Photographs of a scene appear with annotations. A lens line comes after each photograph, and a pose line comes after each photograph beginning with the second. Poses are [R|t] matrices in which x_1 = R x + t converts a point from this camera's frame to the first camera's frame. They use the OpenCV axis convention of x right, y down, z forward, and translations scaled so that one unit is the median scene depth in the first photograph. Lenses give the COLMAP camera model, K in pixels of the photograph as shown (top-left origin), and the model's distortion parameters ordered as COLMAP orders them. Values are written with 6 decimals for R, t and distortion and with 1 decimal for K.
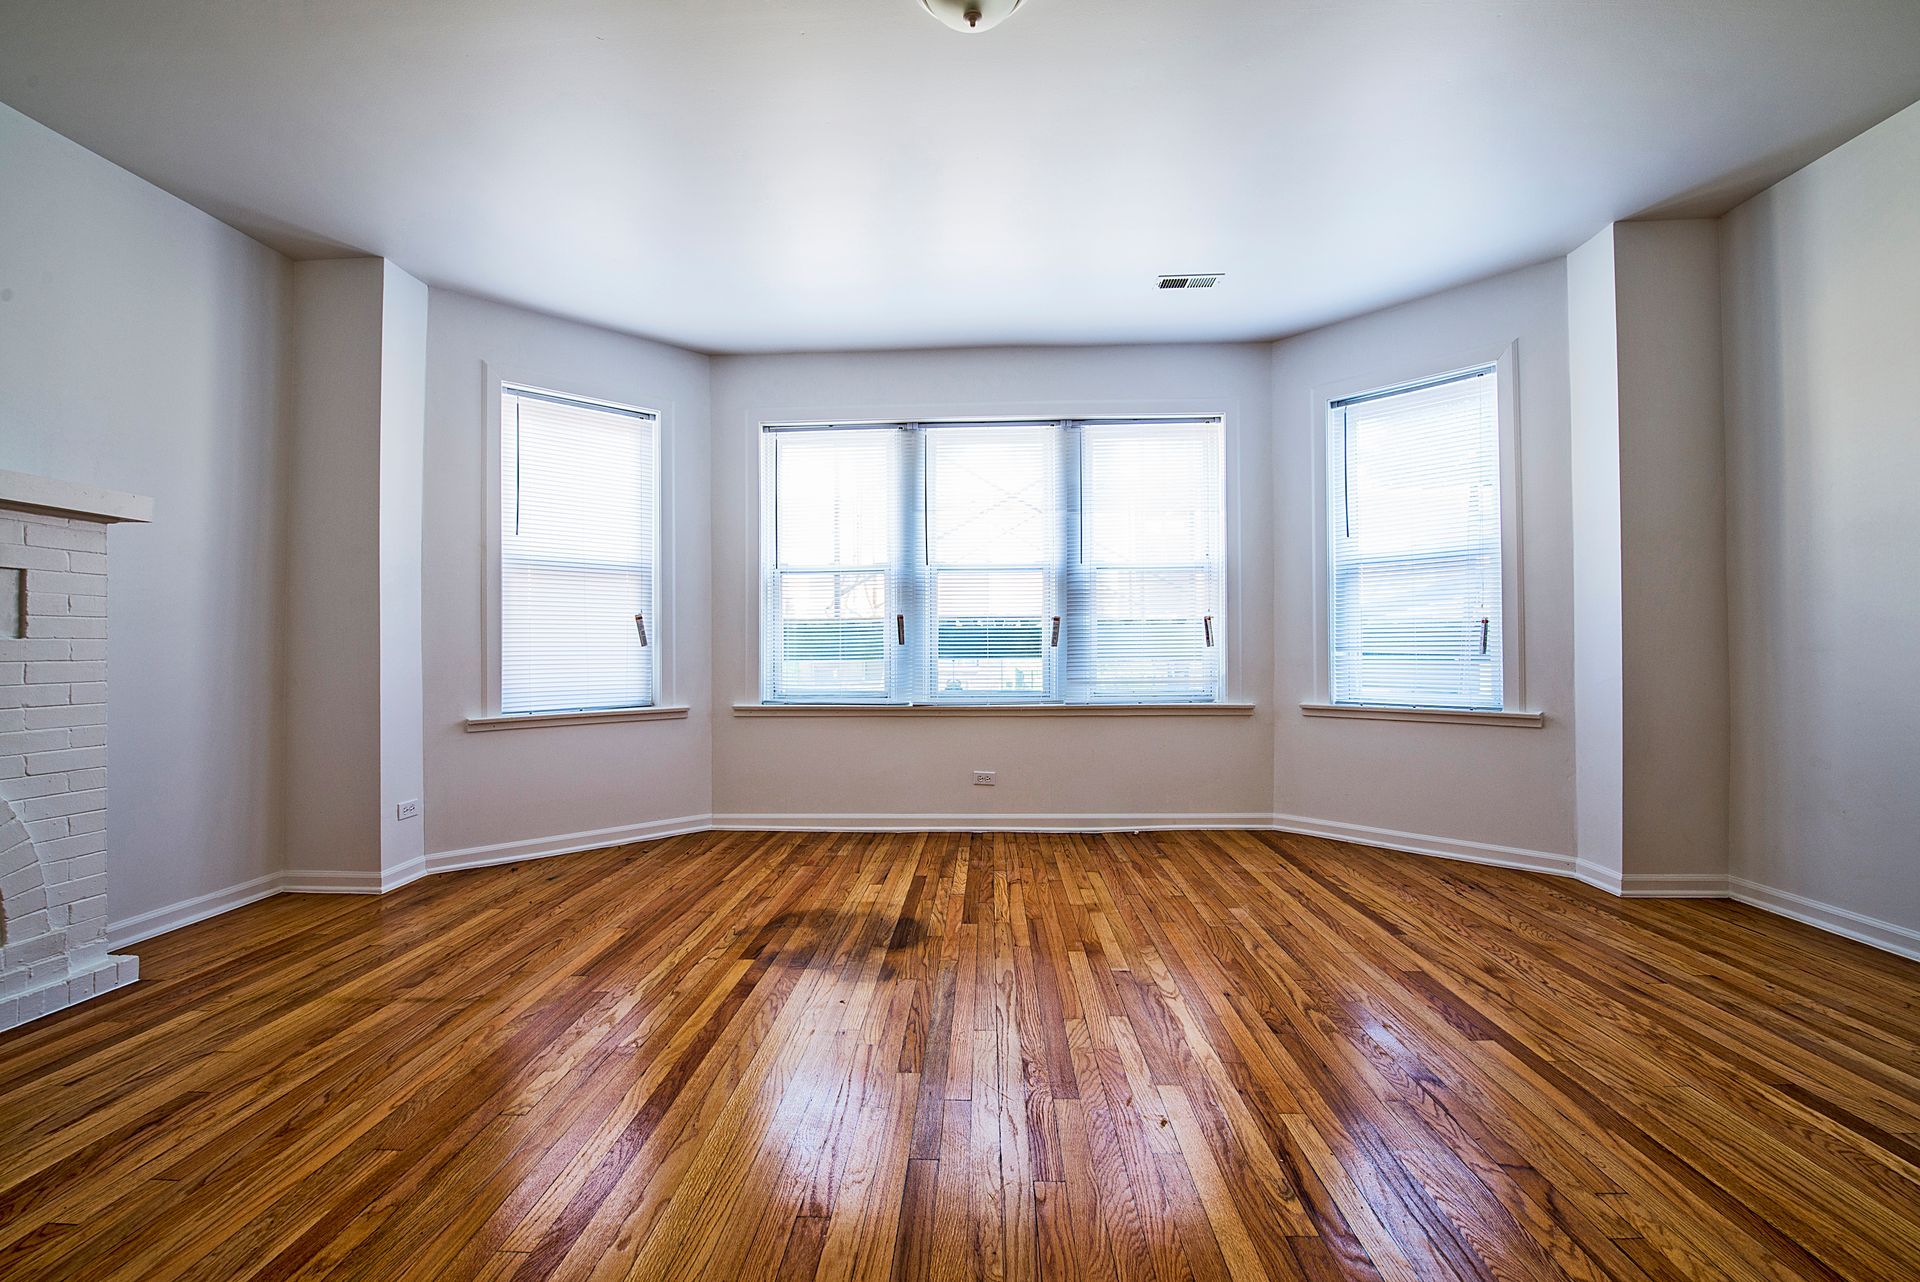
lens RADIAL K [[788.0, 0, 956.3], [0, 788.0, 640.3], [0, 0, 1]] dist [-0.012847, -0.003469]
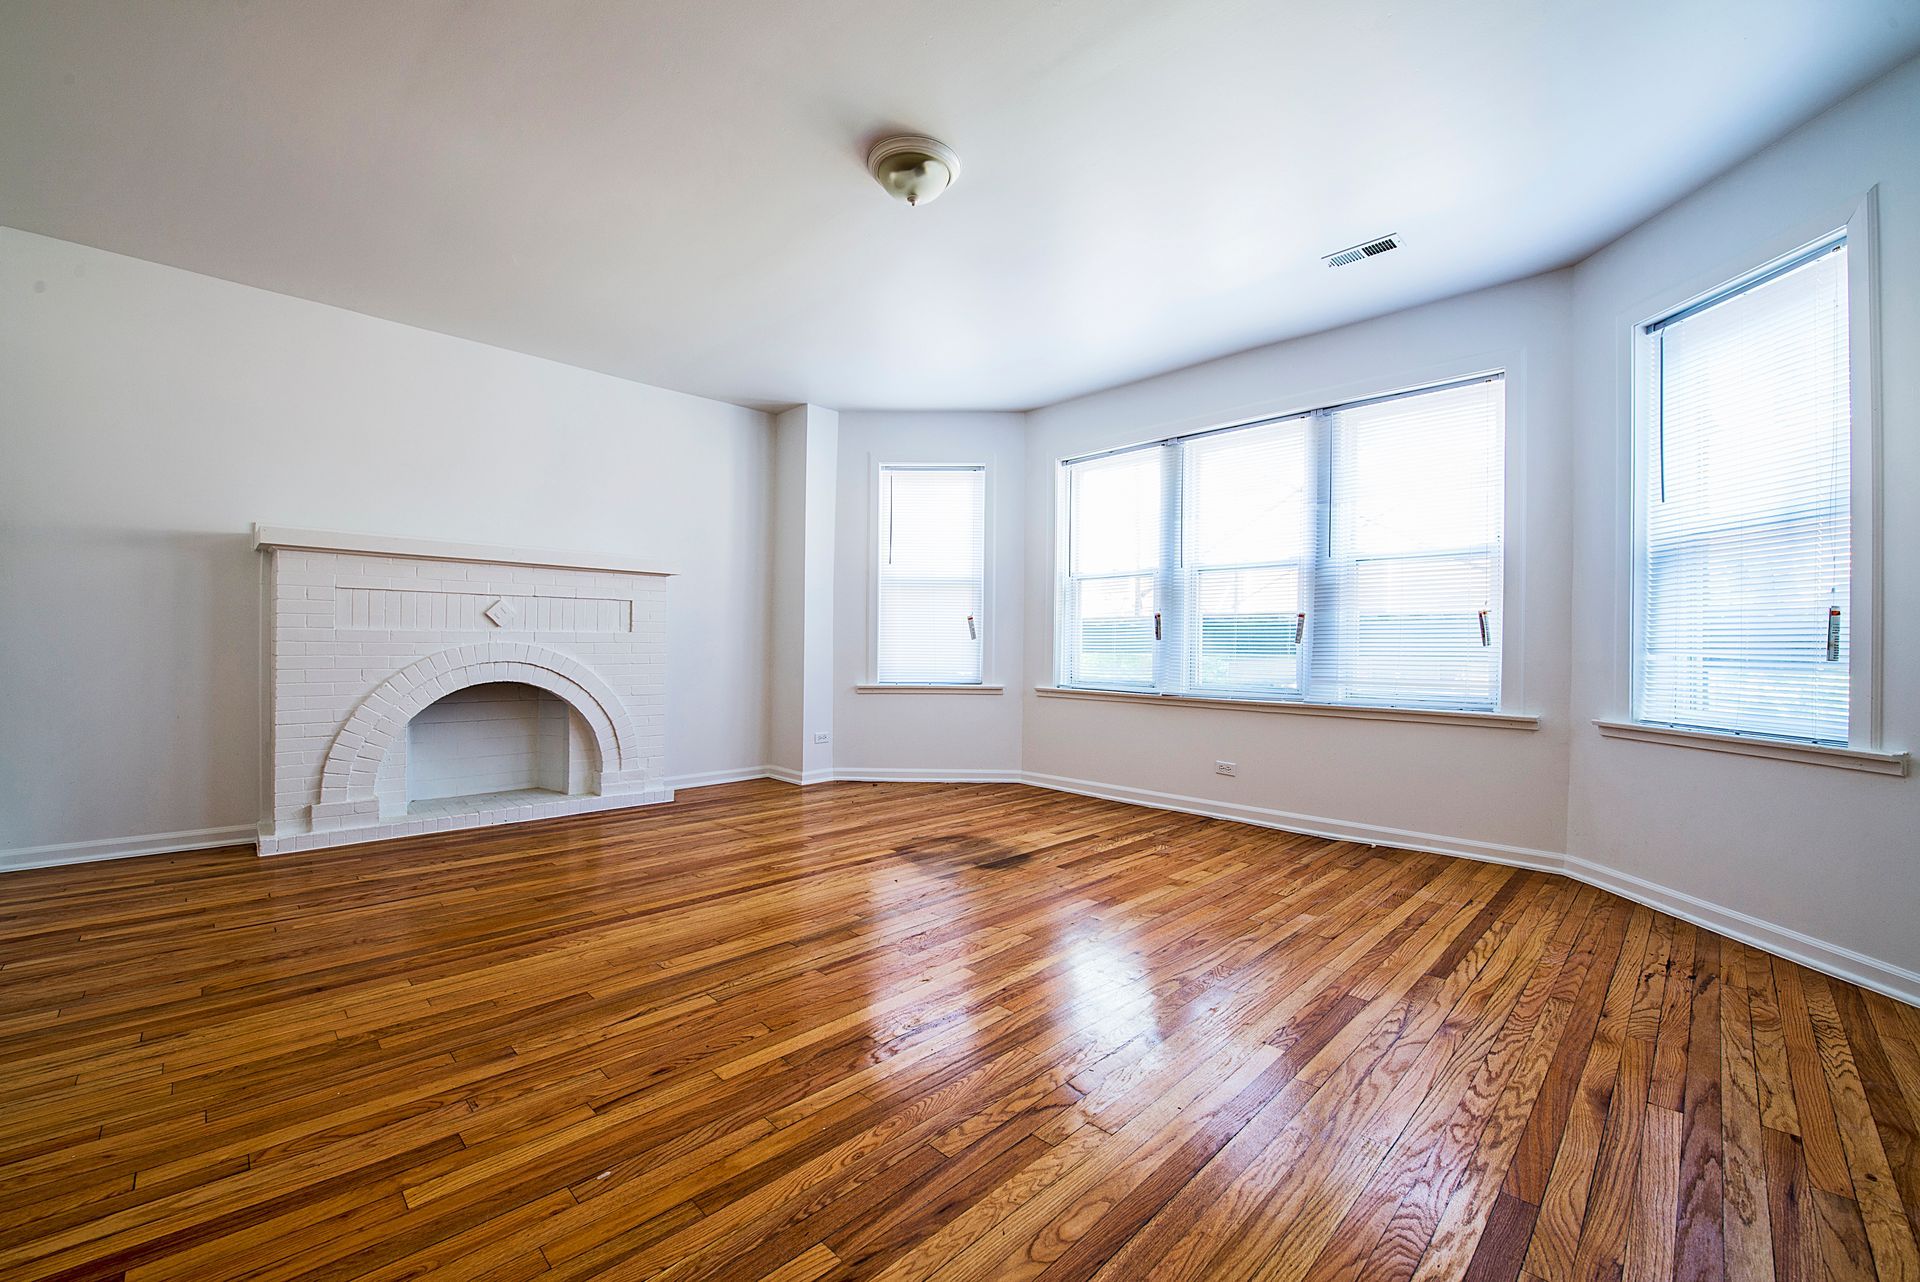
lens RADIAL K [[765.1, 0, 960.0], [0, 765.1, 641.0], [0, 0, 1]] dist [-0.014593, -0.002641]
pose [[0.737759, 0.010466, -0.674983, 0.534689], [-0.005780, 0.999941, 0.009188, -0.001742], [0.675039, -0.002877, 0.737776, 0.015892]]
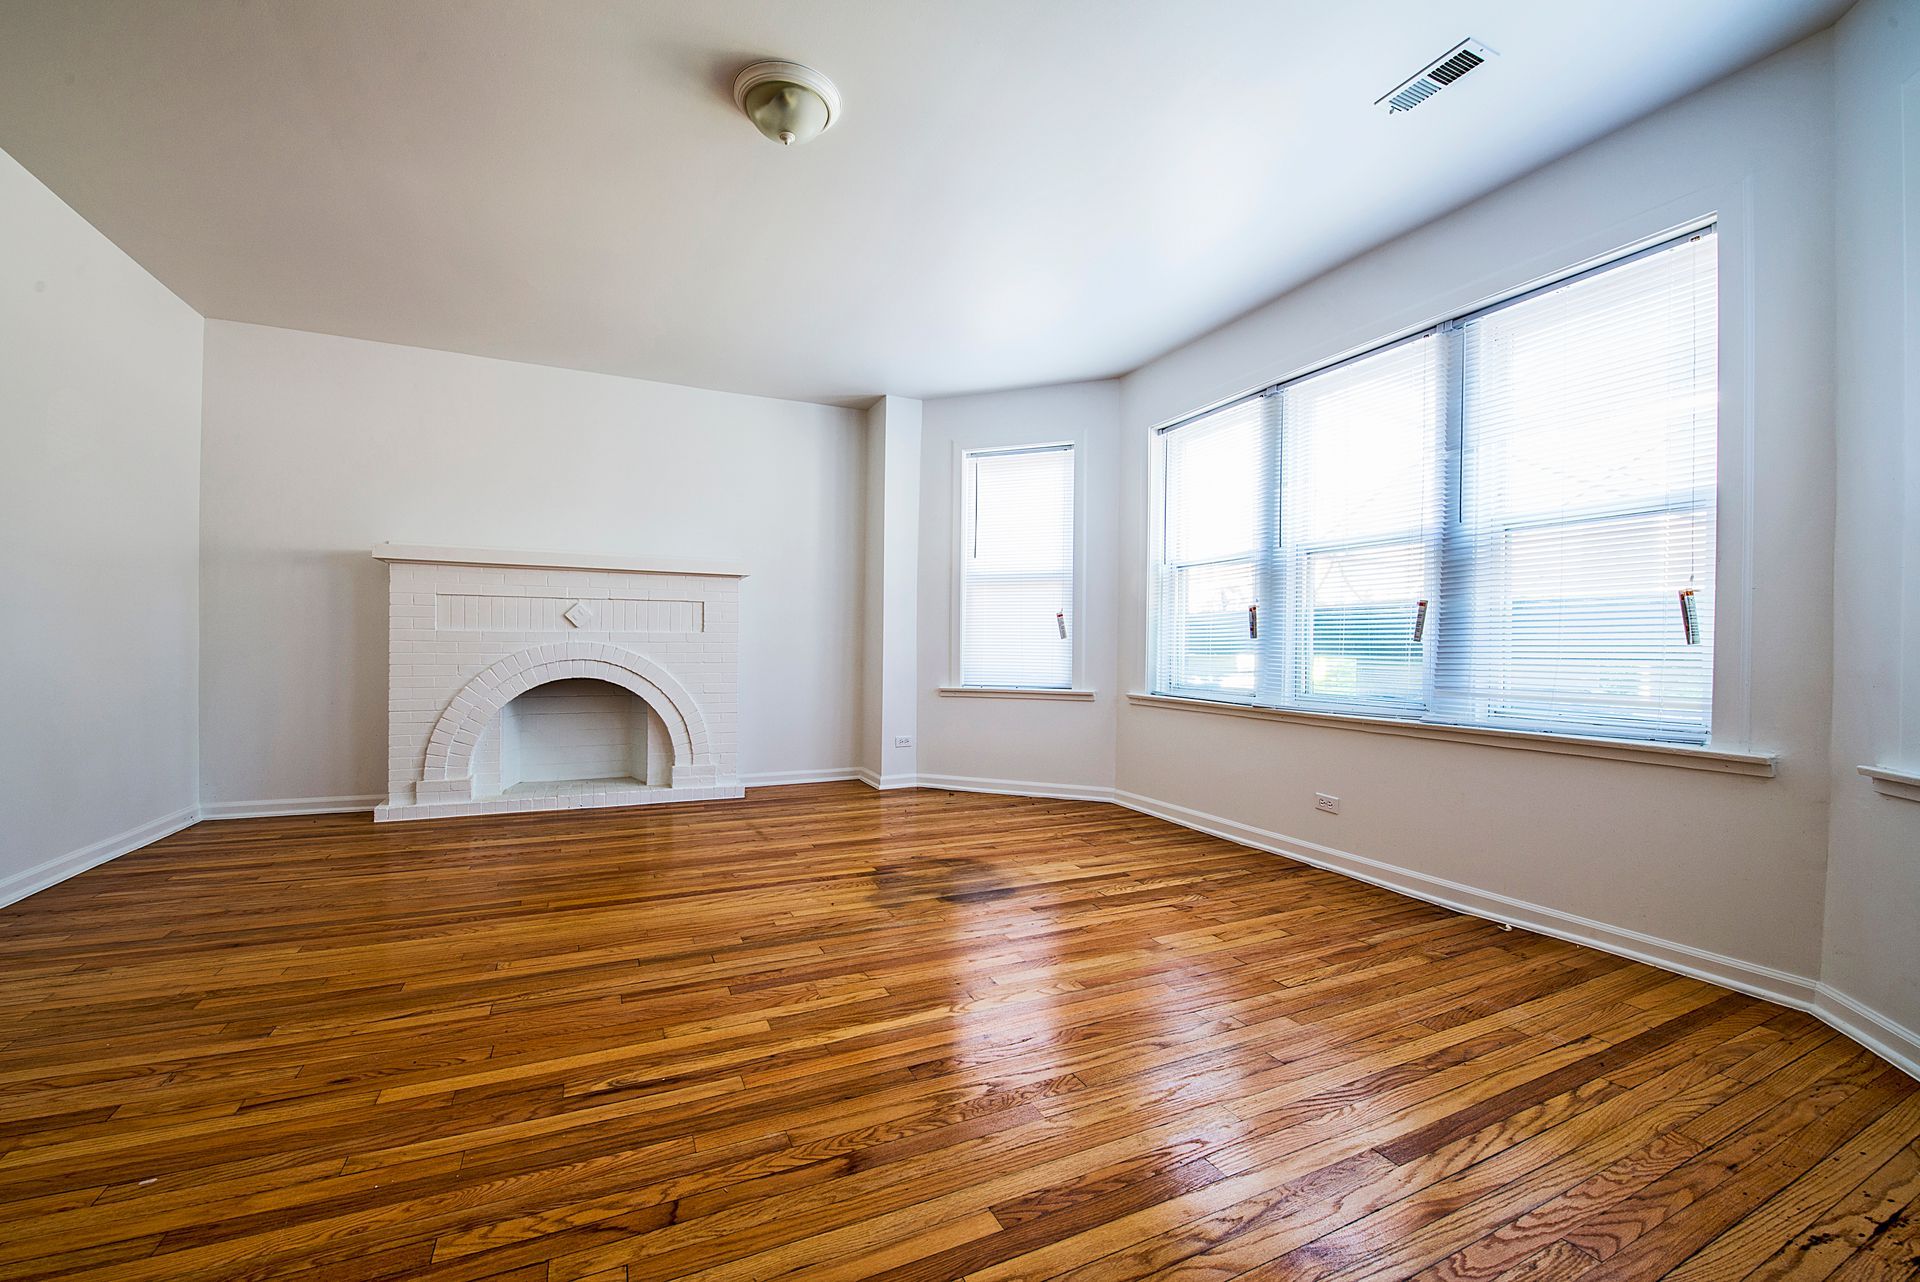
lens RADIAL K [[768.1, 0, 957.3], [0, 768.1, 647.3], [0, 0, 1]] dist [-0.018698, -0.000805]
pose [[0.463997, 0.014069, -0.885725, 0.647127], [-0.001320, 0.999884, 0.015191, 0.003321], [0.885836, -0.005879, 0.463961, 0.347814]]
